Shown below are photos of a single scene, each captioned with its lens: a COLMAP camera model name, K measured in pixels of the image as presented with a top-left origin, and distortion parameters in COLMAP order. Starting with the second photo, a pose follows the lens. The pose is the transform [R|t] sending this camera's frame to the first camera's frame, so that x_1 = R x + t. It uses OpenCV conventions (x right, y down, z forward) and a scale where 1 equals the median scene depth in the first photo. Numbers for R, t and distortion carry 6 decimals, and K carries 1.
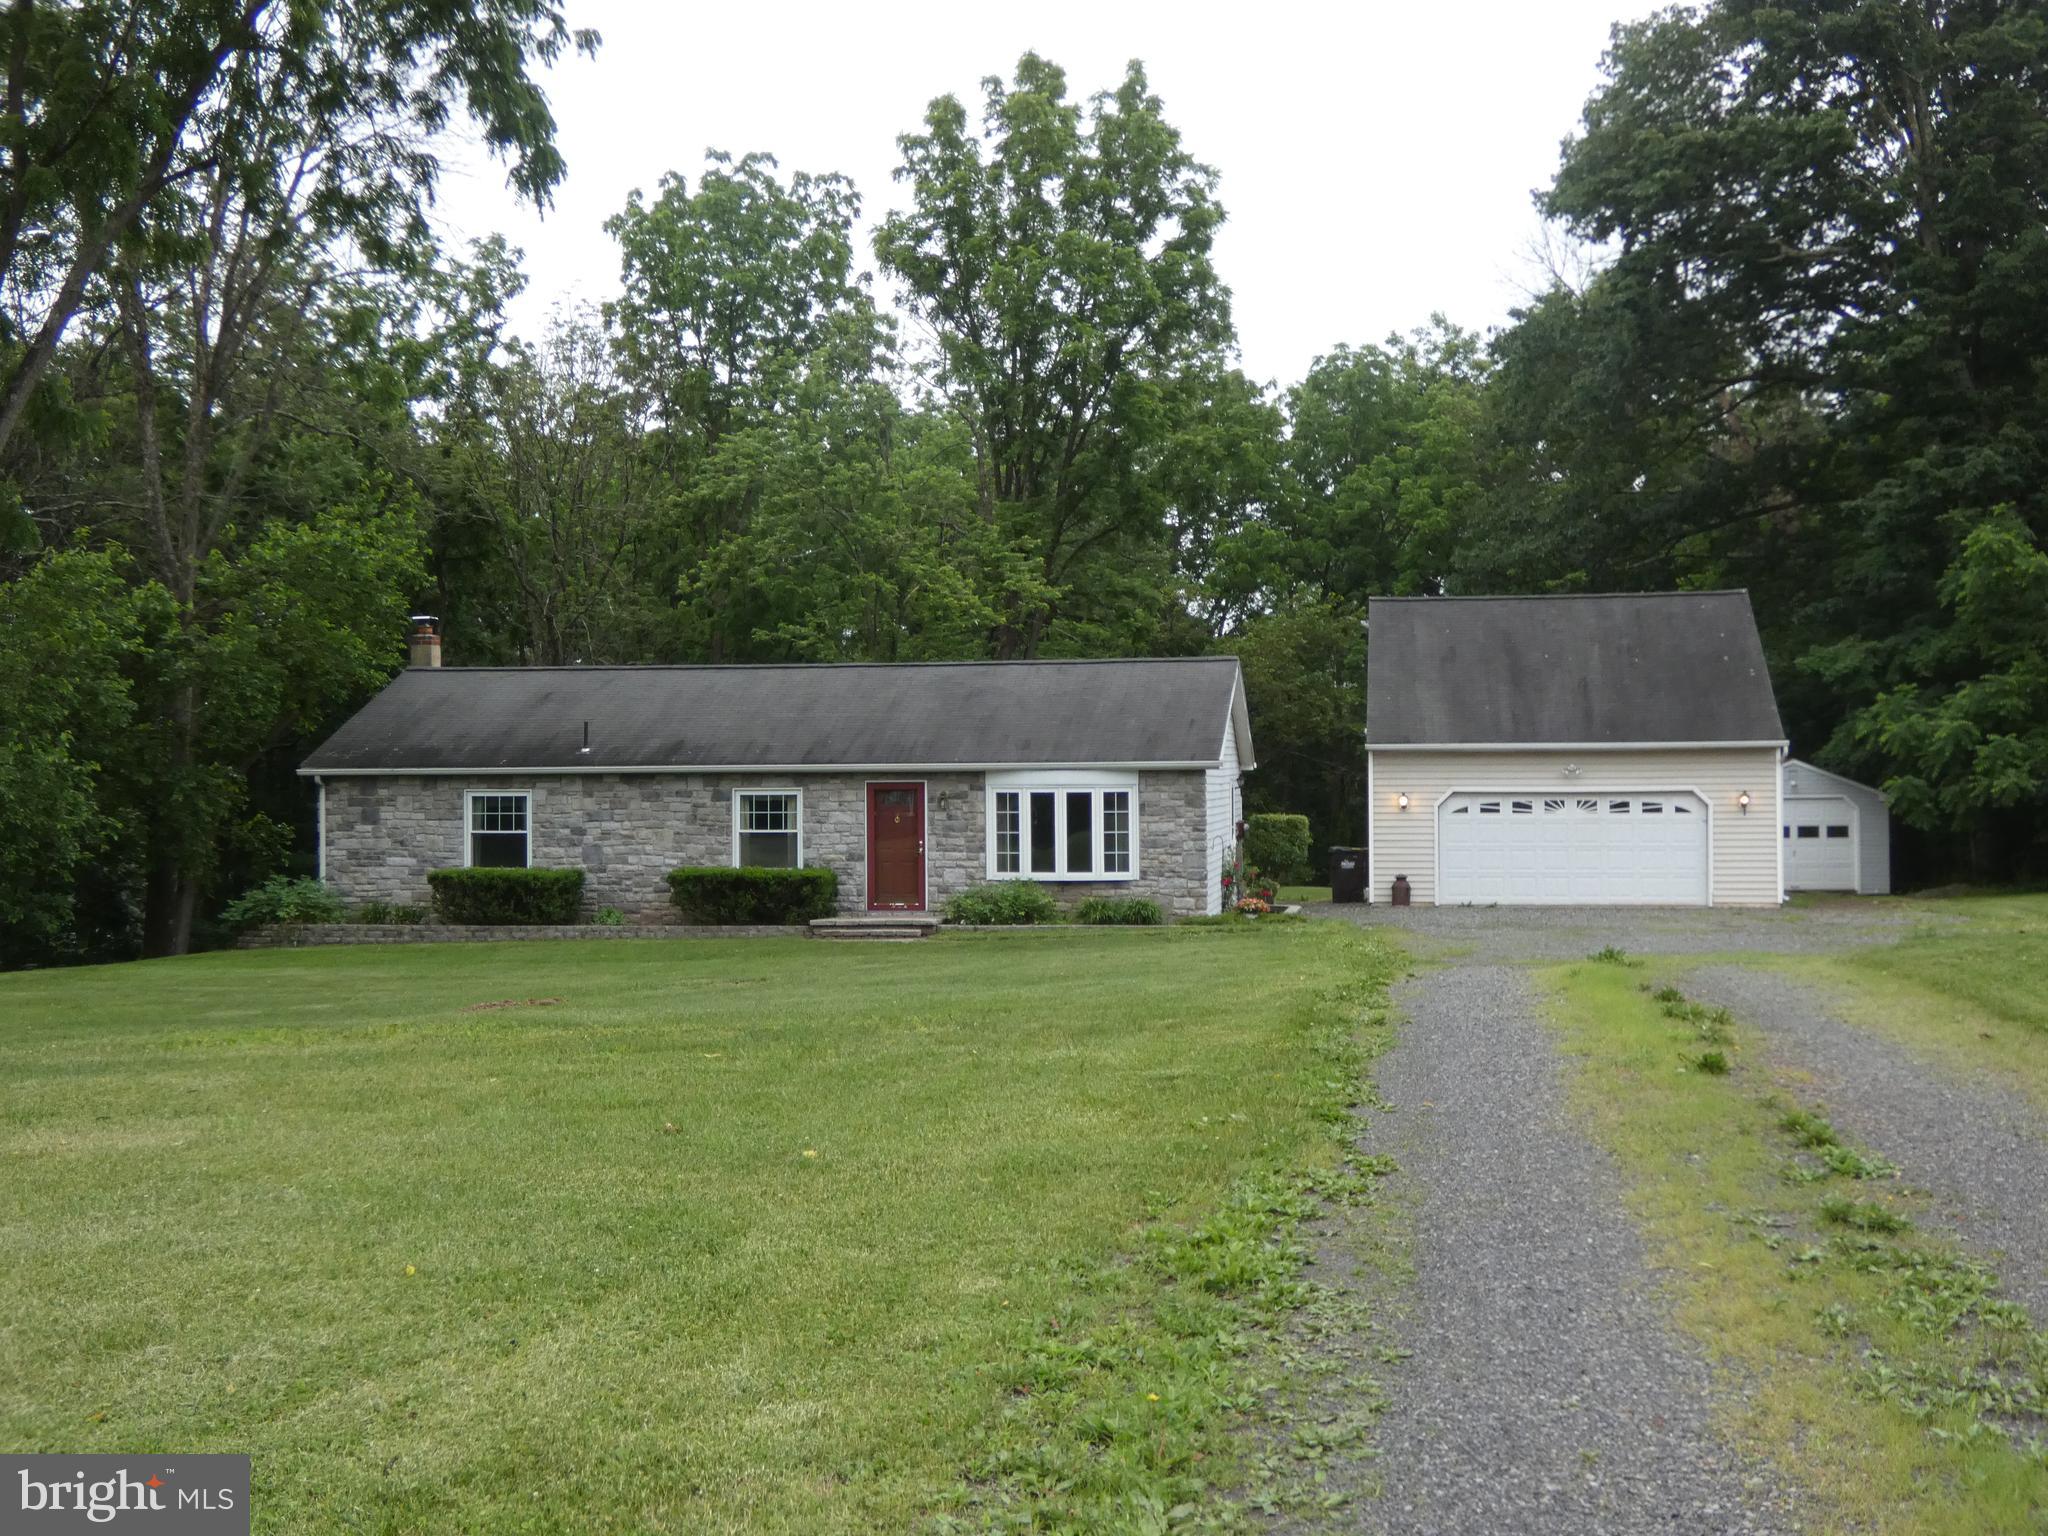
lens RADIAL K [[2351.8, 0, 1024.0], [0, 2351.8, 768.0], [0, 0, 1]] dist [0.028317, -0.003236]
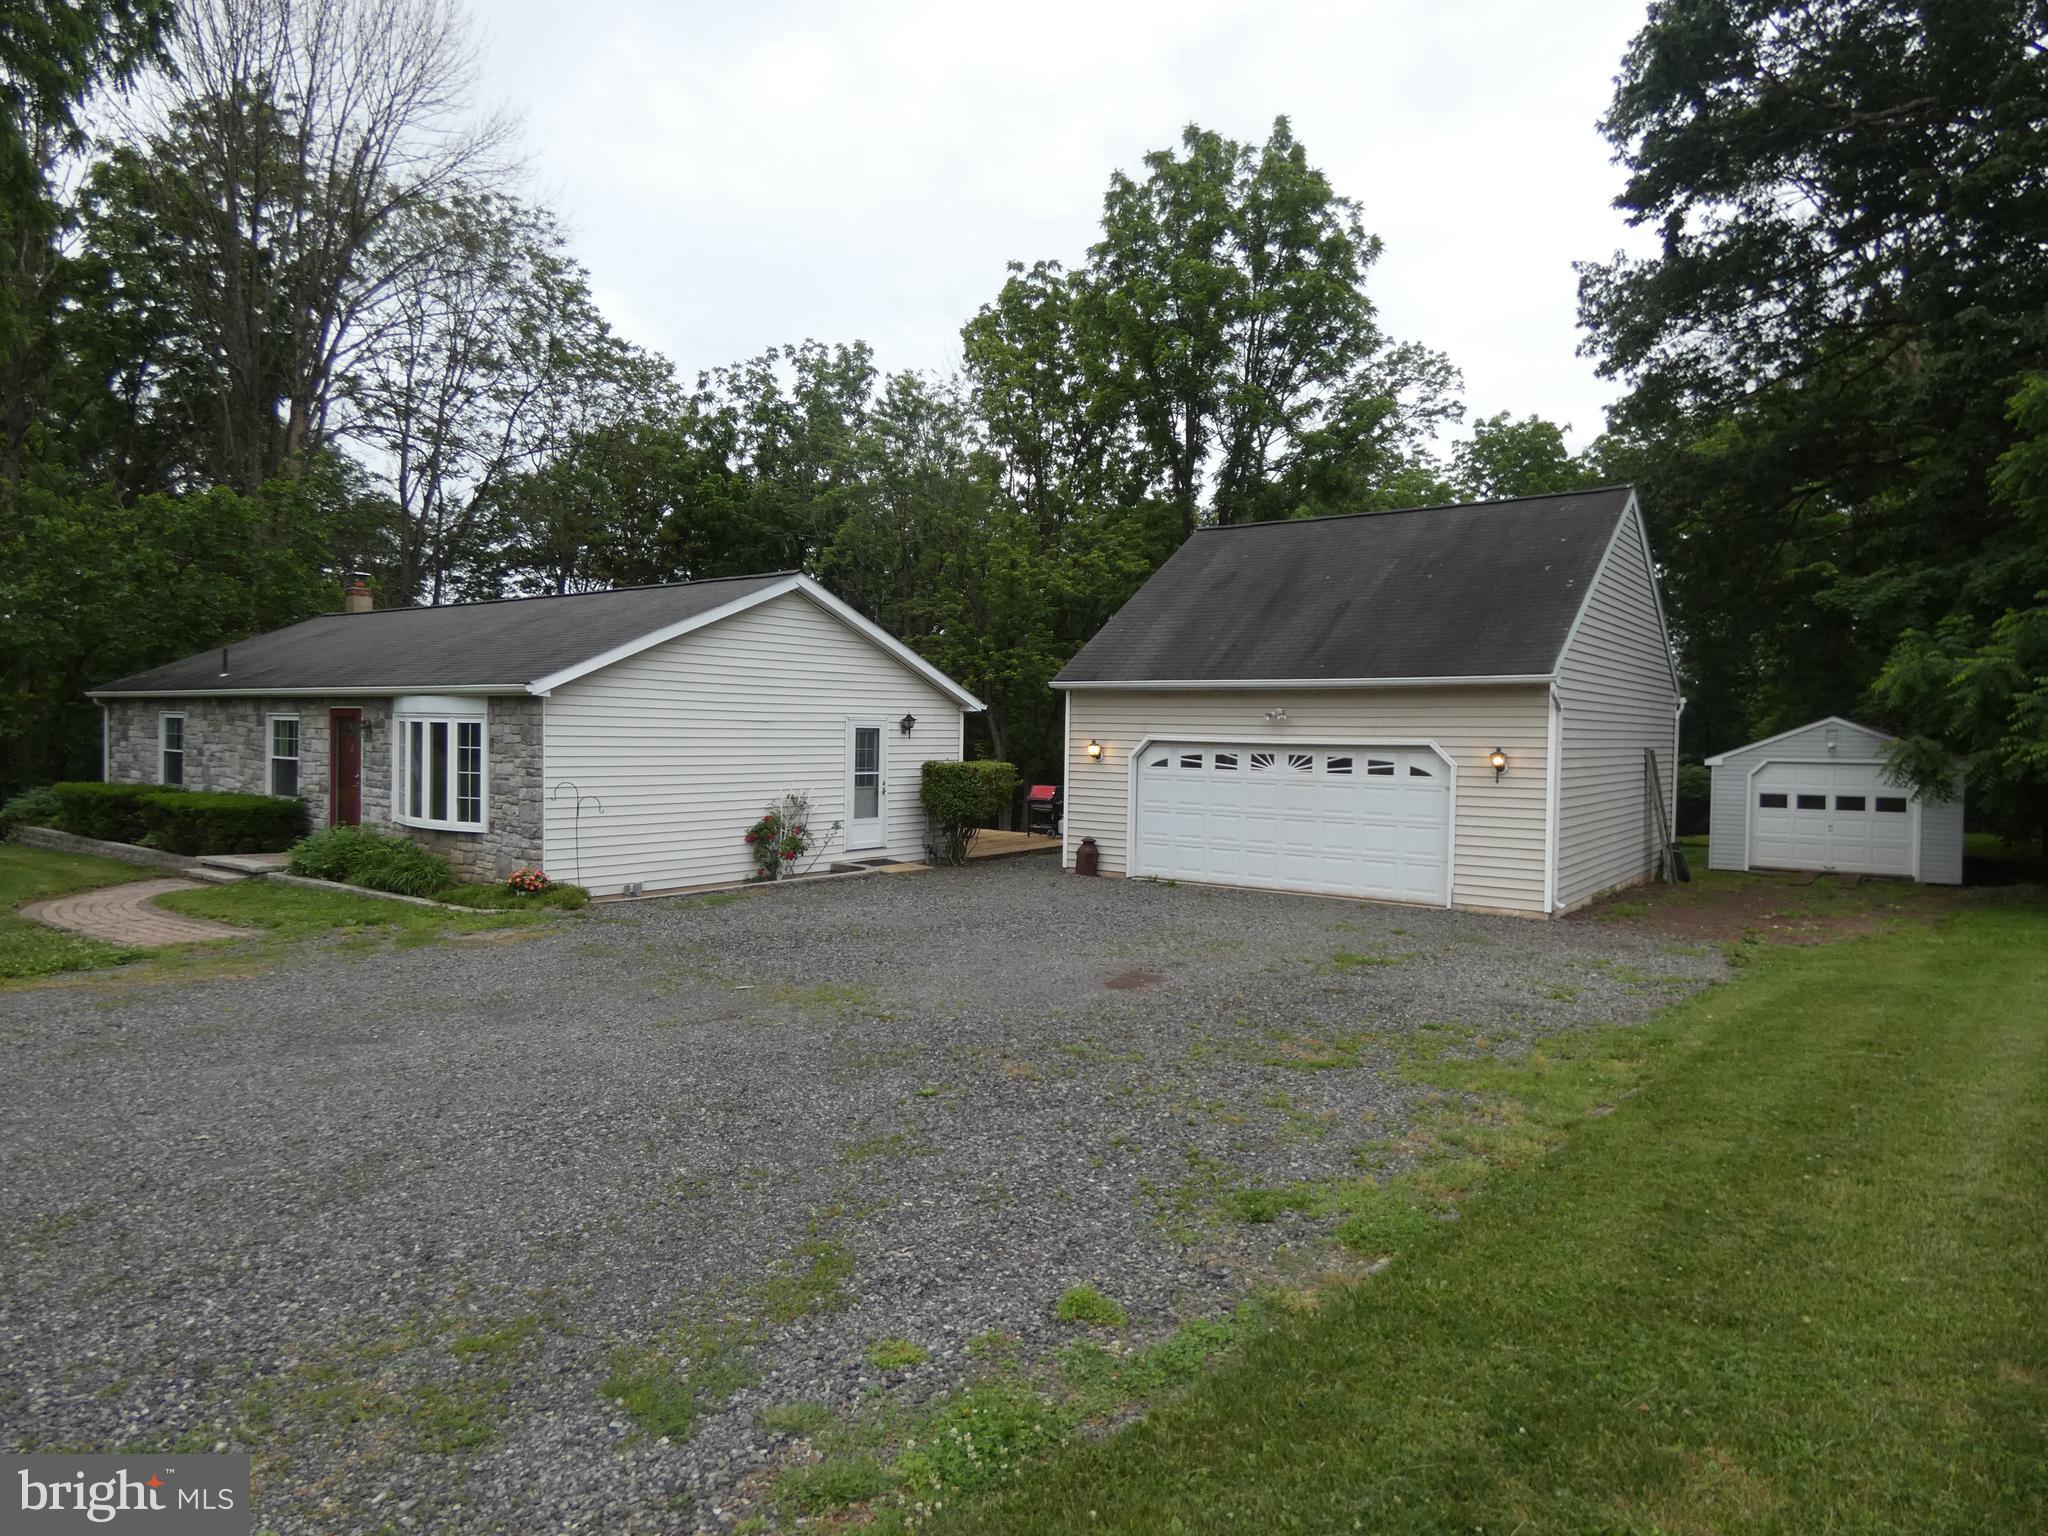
lens RADIAL K [[1223.5, 0, 1027.8], [0, 1223.5, 765.5], [0, 0, 1]] dist [0.001024, 0.003855]
pose [[0.887565, 0.034030, -0.459425, 0.388593], [-0.020986, 0.999219, 0.033470, 0.006307], [0.460205, -0.020065, 0.887586, 0.687139]]
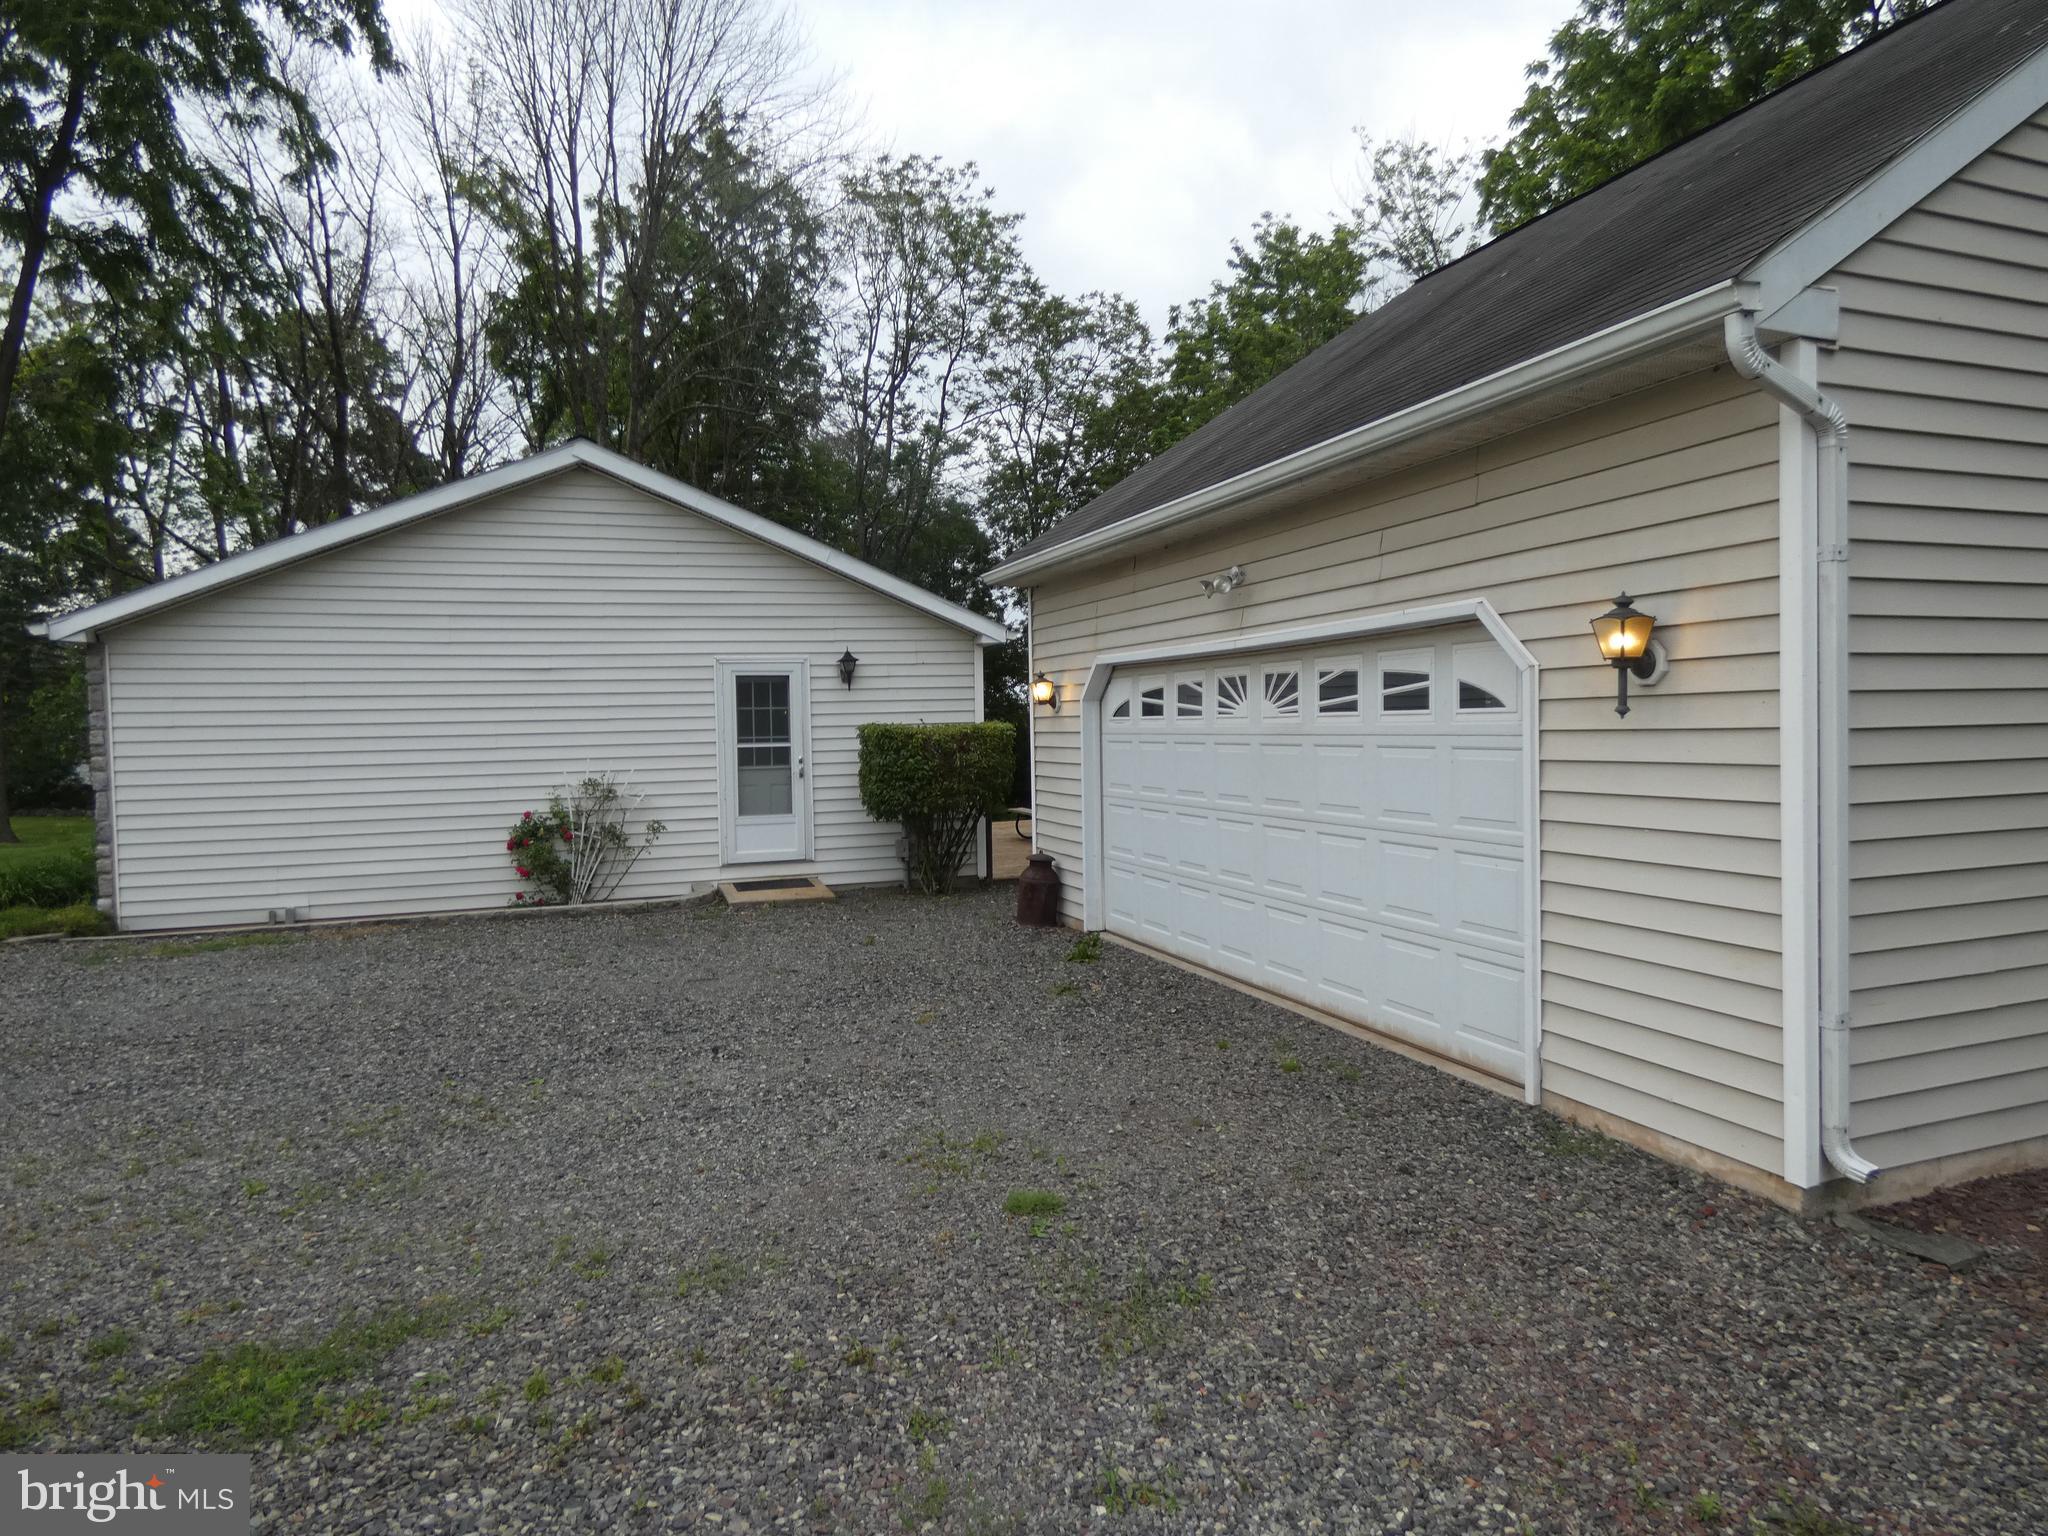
lens RADIAL K [[1223.5, 0, 1027.8], [0, 1223.5, 765.5], [0, 0, 1]] dist [0.001024, 0.003855]
pose [[0.492033, 0.025440, -0.870205, 0.416294], [0.018863, 0.999027, 0.039872, 0.021450], [0.870372, -0.036033, 0.491075, 1.005559]]
